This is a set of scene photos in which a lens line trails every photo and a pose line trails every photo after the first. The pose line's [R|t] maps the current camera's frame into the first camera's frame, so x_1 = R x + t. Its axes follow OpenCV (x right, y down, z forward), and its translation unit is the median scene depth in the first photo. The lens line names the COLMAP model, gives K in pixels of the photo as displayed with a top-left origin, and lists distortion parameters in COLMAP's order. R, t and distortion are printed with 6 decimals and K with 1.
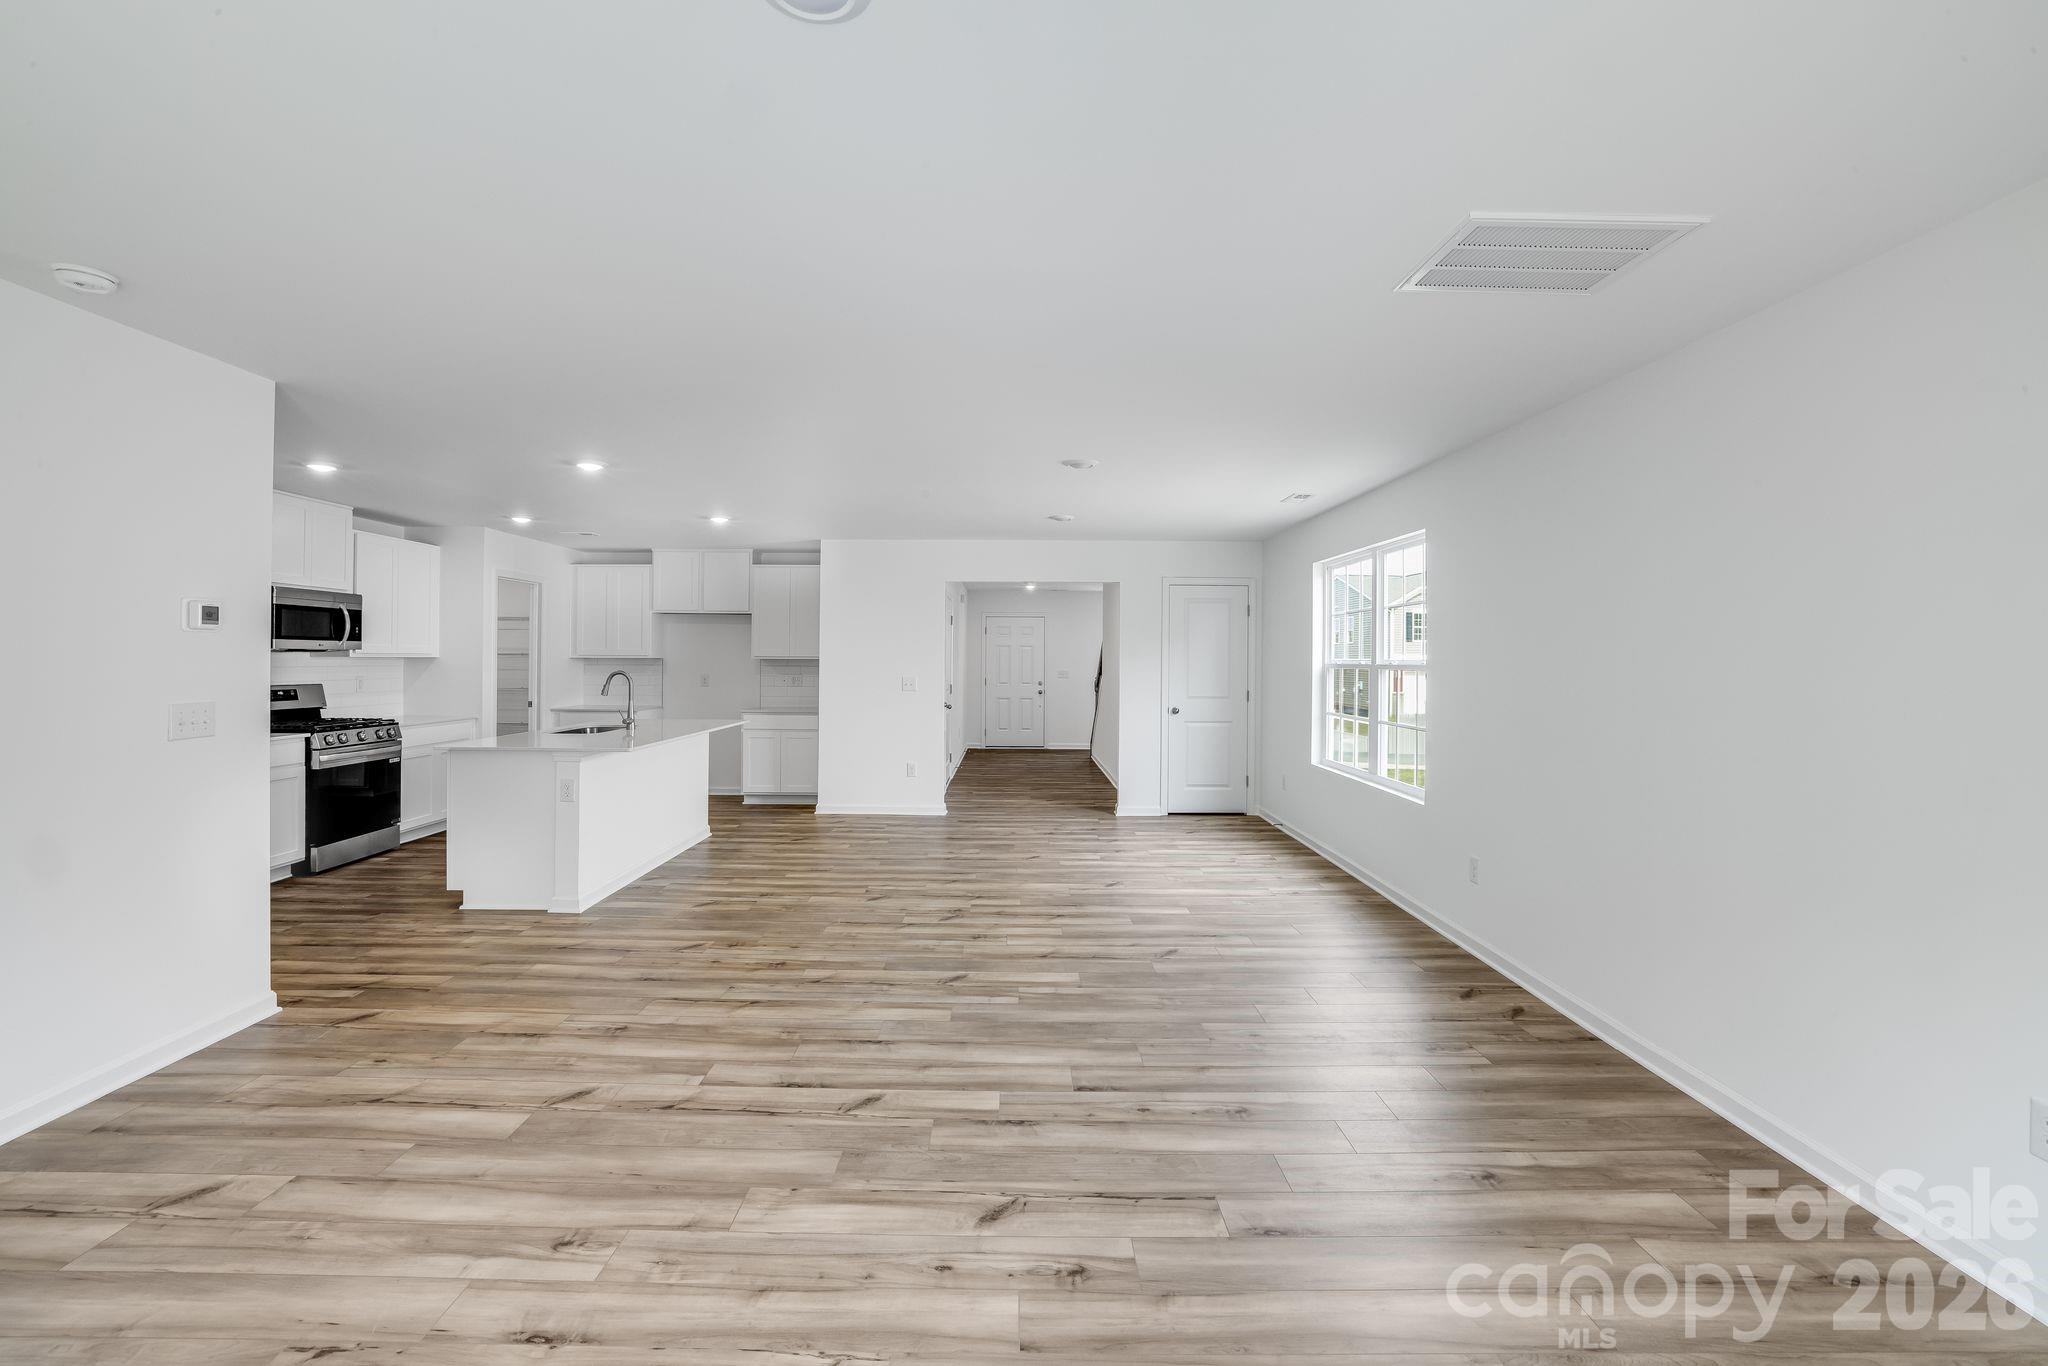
lens RADIAL K [[874.1, 0, 1015.1], [0, 874.1, 669.0], [0, 0, 1]] dist [-0.053124, 0.025833]
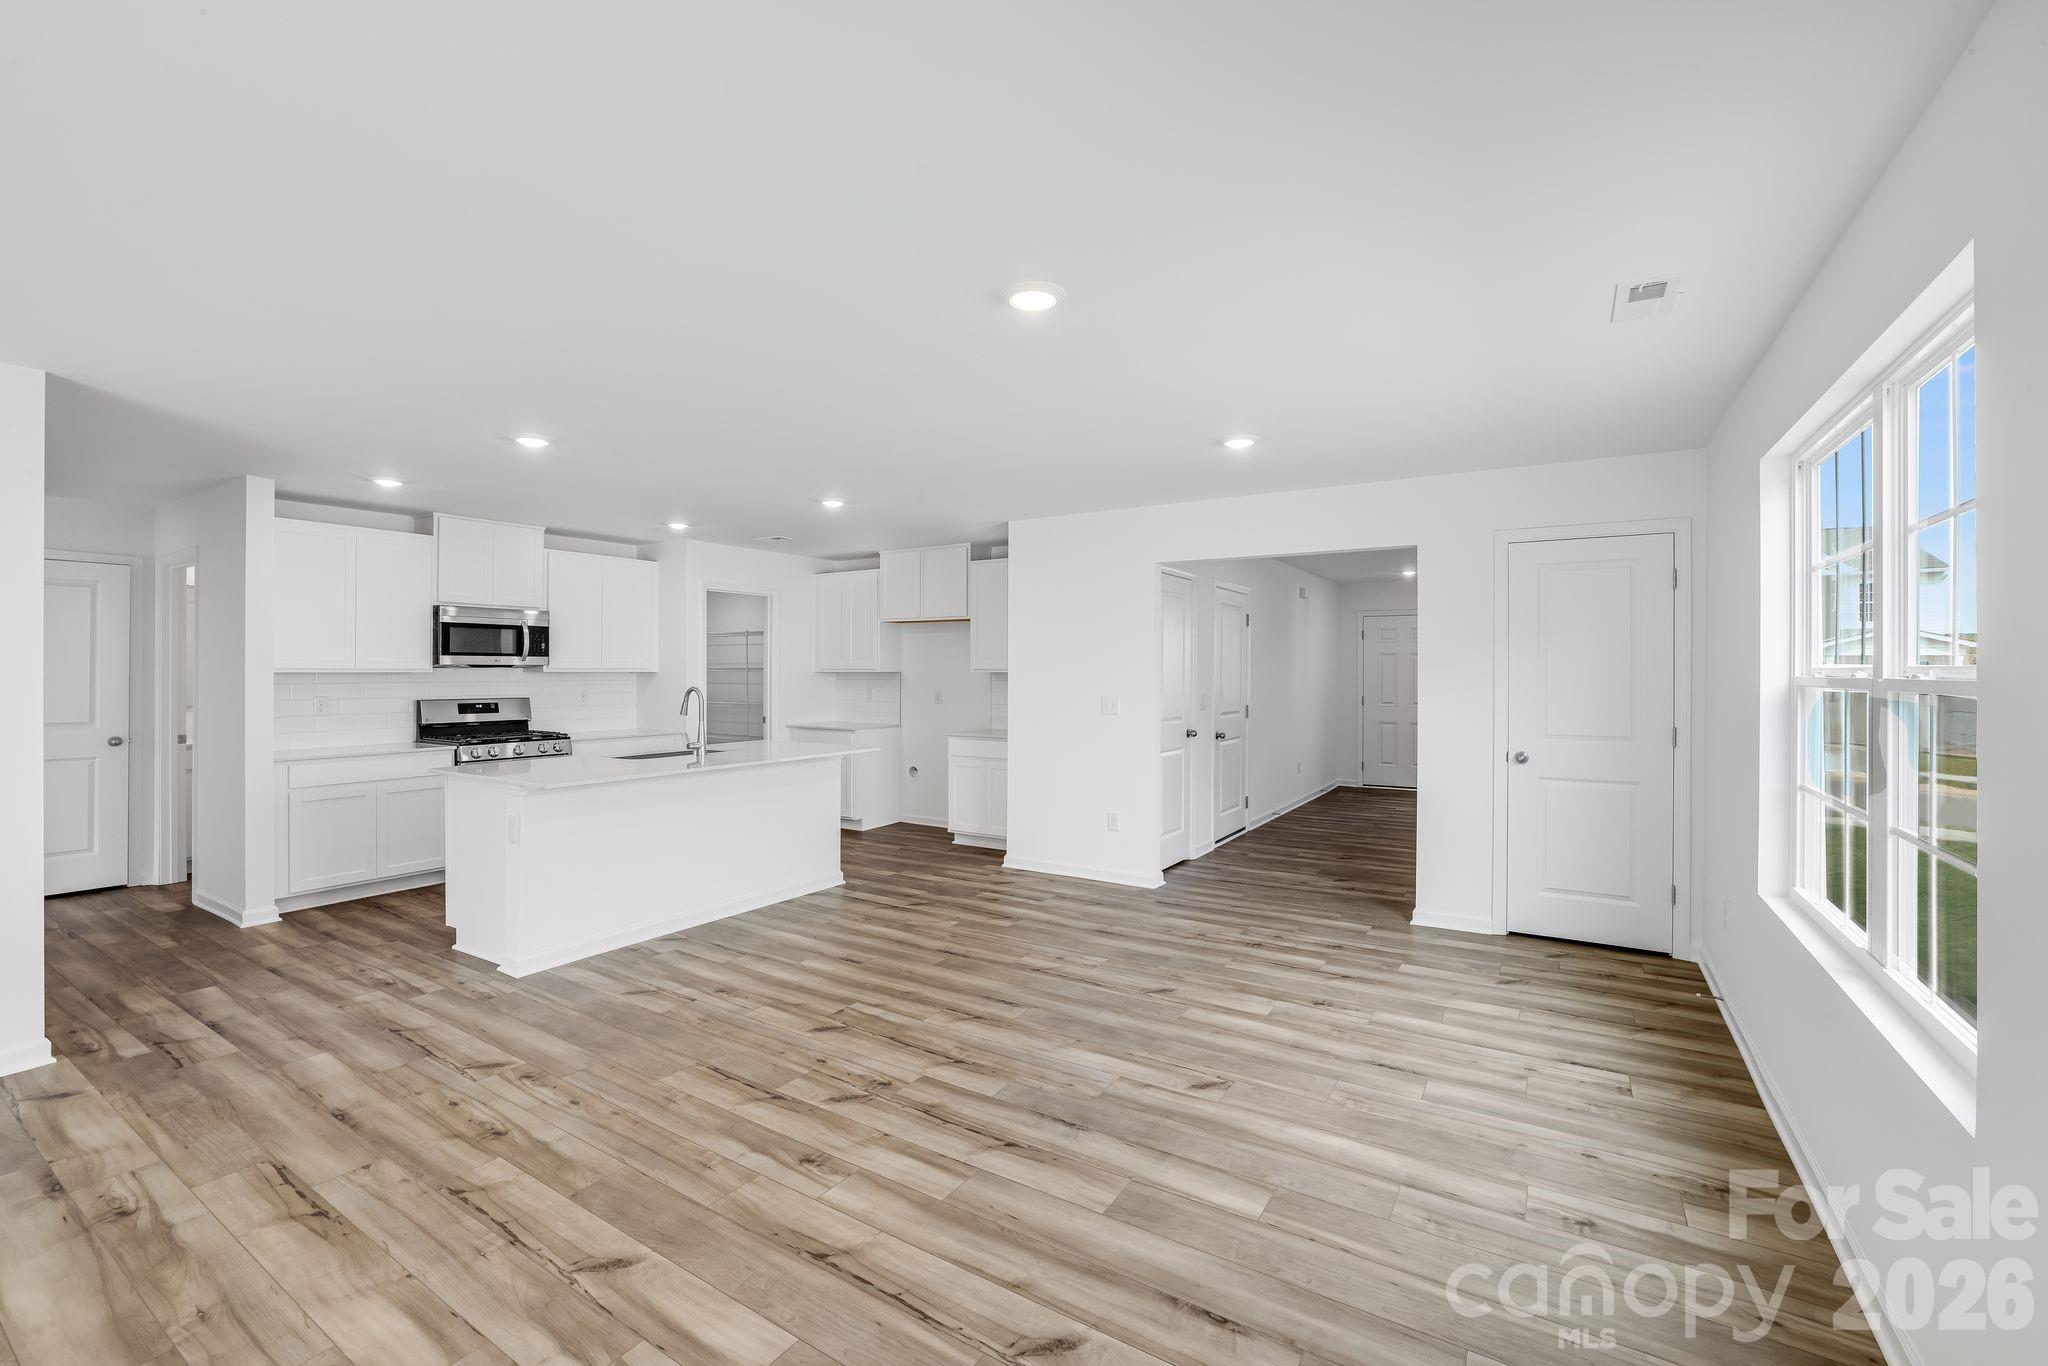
lens RADIAL K [[874.1, 0, 1015.1], [0, 874.1, 669.0], [0, 0, 1]] dist [-0.053124, 0.025833]
pose [[0.841784, -0.006276, -0.539778, 0.281614], [-0.001878, 0.999892, -0.014556, -0.003802], [0.539811, 0.013267, 0.841681, 0.447080]]
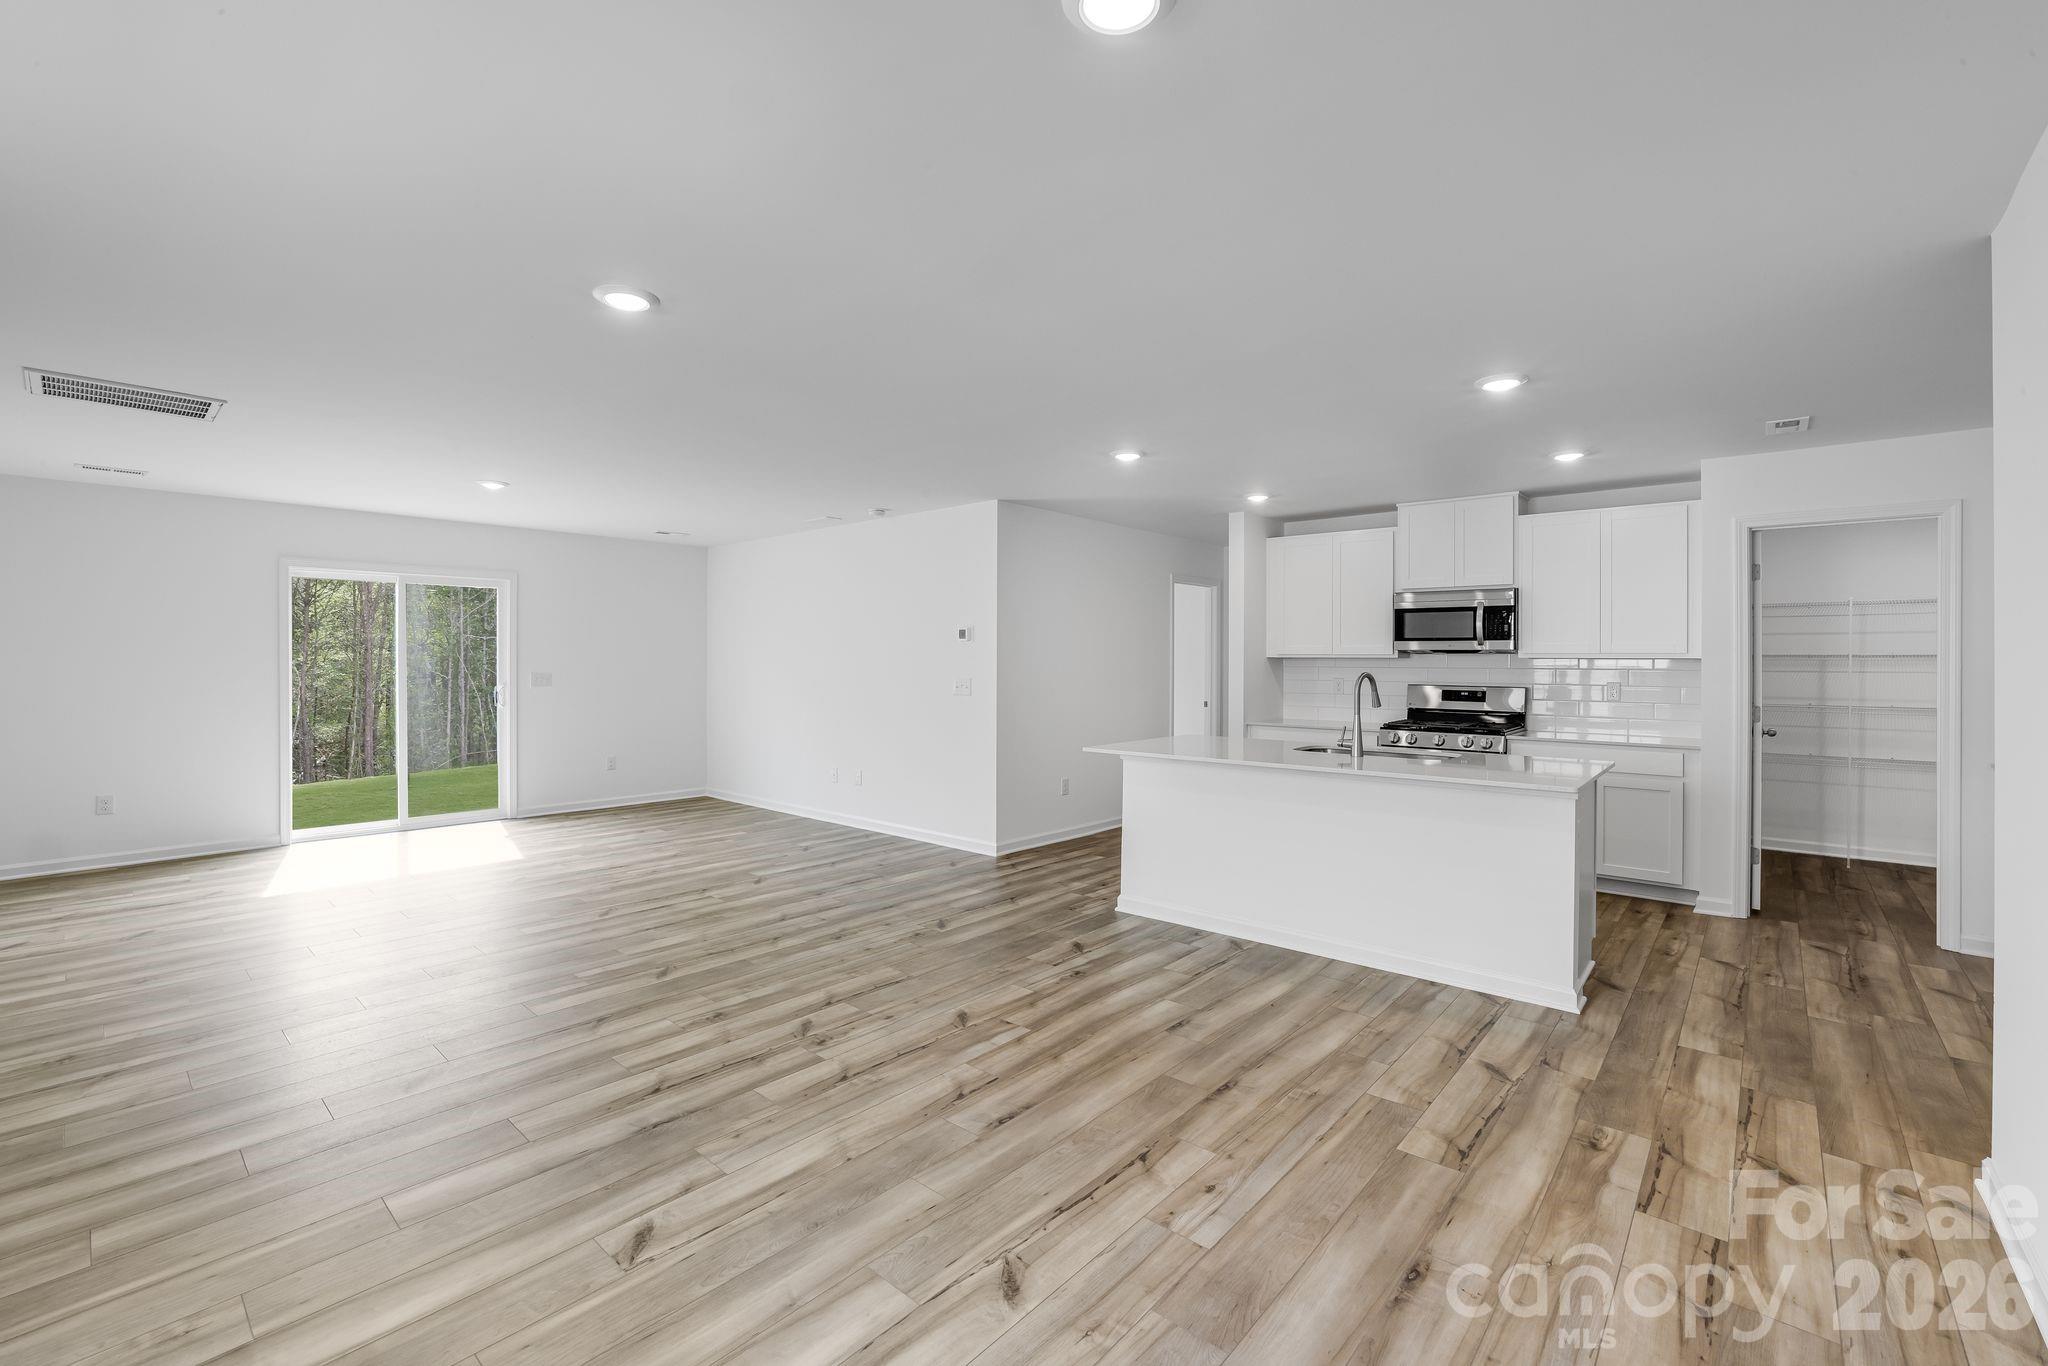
lens RADIAL K [[874.1, 0, 1015.1], [0, 874.1, 669.0], [0, 0, 1]] dist [-0.053124, 0.025833]
pose [[-0.665743, -0.002647, -0.746176, 0.258535], [-0.016847, 0.999792, 0.011485, -0.003955], [0.745991, 0.020216, -0.665649, 1.264919]]
